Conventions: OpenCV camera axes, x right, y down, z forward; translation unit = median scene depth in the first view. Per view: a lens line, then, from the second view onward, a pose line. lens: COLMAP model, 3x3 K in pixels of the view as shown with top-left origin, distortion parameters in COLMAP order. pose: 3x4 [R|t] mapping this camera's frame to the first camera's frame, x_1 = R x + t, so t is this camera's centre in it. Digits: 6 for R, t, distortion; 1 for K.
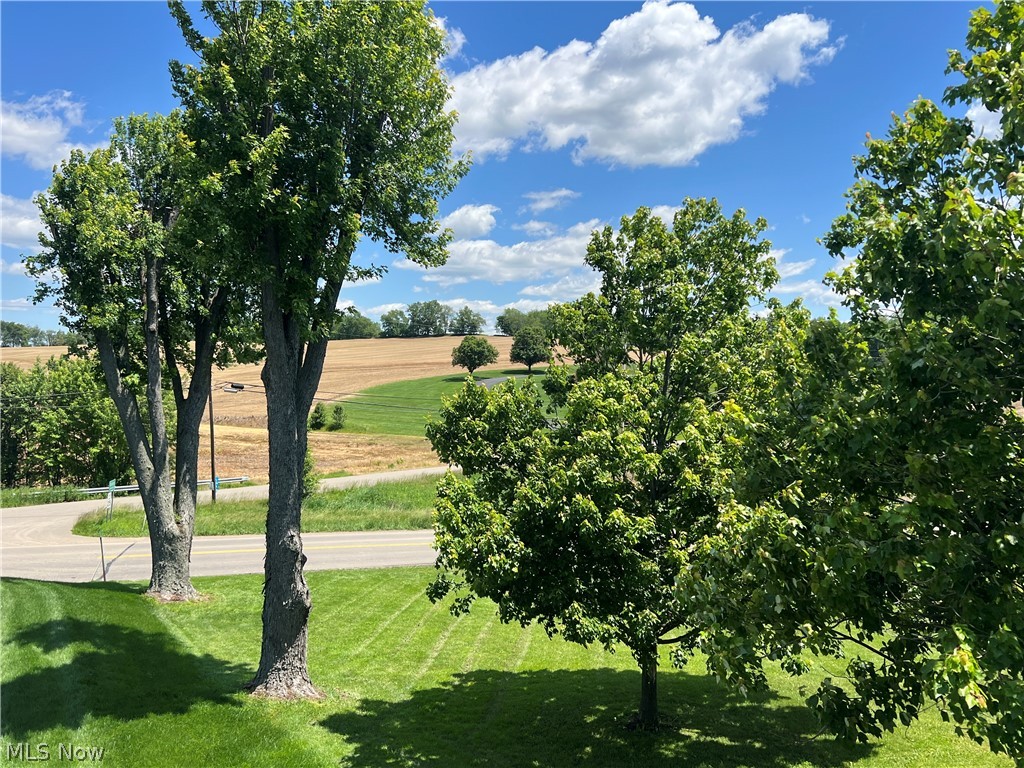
lens RADIAL K [[856.3, 0, 513.4], [0, 856.3, 388.9], [0, 0, 1]] dist [0.009417, 0.005800]
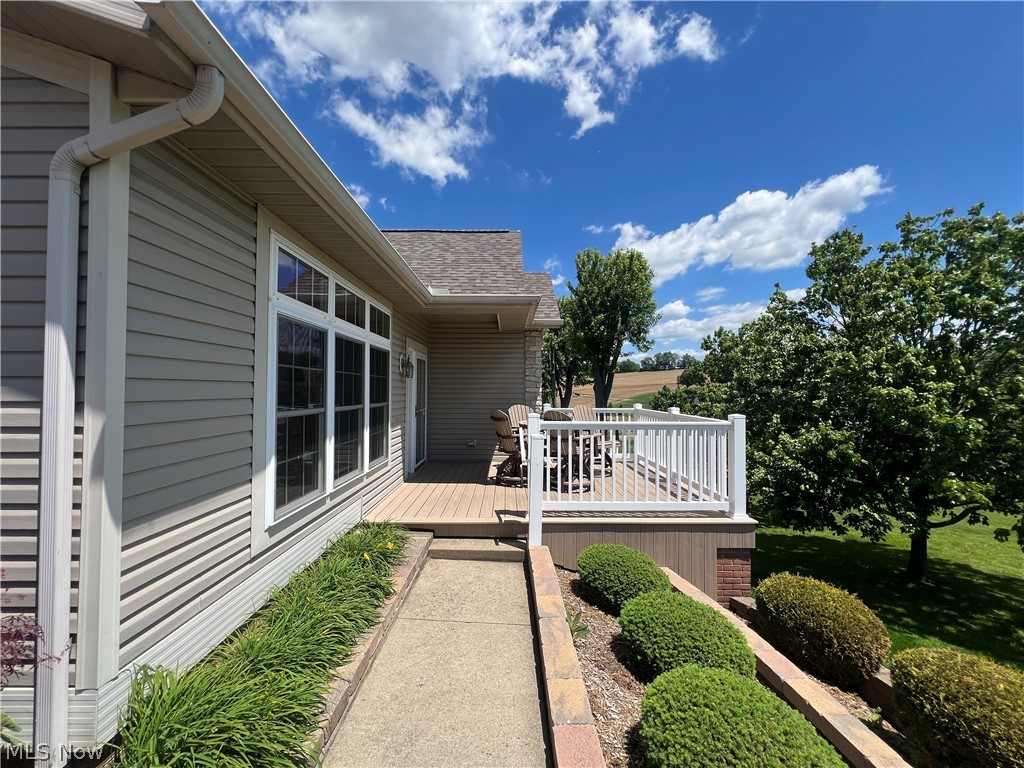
lens RADIAL K [[409.4, 0, 503.5], [0, 409.4, 382.0], [0, 0, 1]] dist [-0.004953, 0.001450]
pose [[0.888202, -0.023576, -0.458848, 0.050107], [0.006478, 0.999226, -0.038802, 0.009596], [0.459407, 0.031491, 0.887667, -0.280116]]
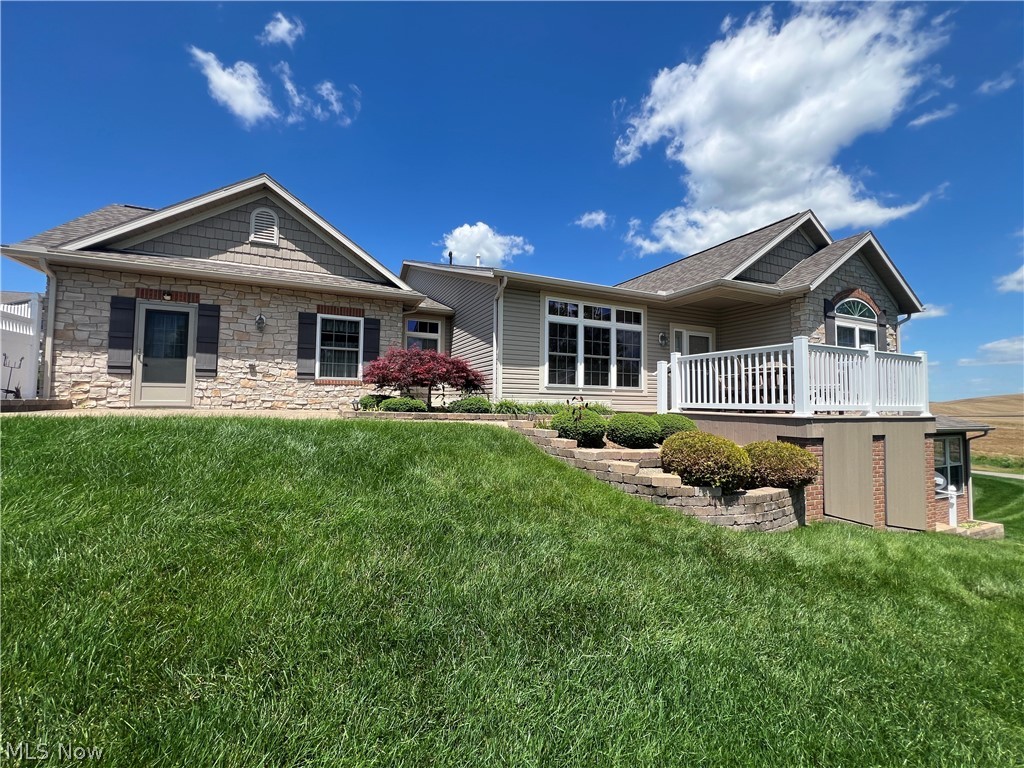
lens RADIAL K [[409.4, 0, 509.3], [0, 409.4, 381.4], [0, 0, 1]] dist [-0.004953, 0.001450]
pose [[-0.041259, -0.067939, -0.996836, 0.293379], [-0.025144, 0.997440, -0.066940, 0.062347], [0.998832, 0.022303, -0.042862, -0.228614]]
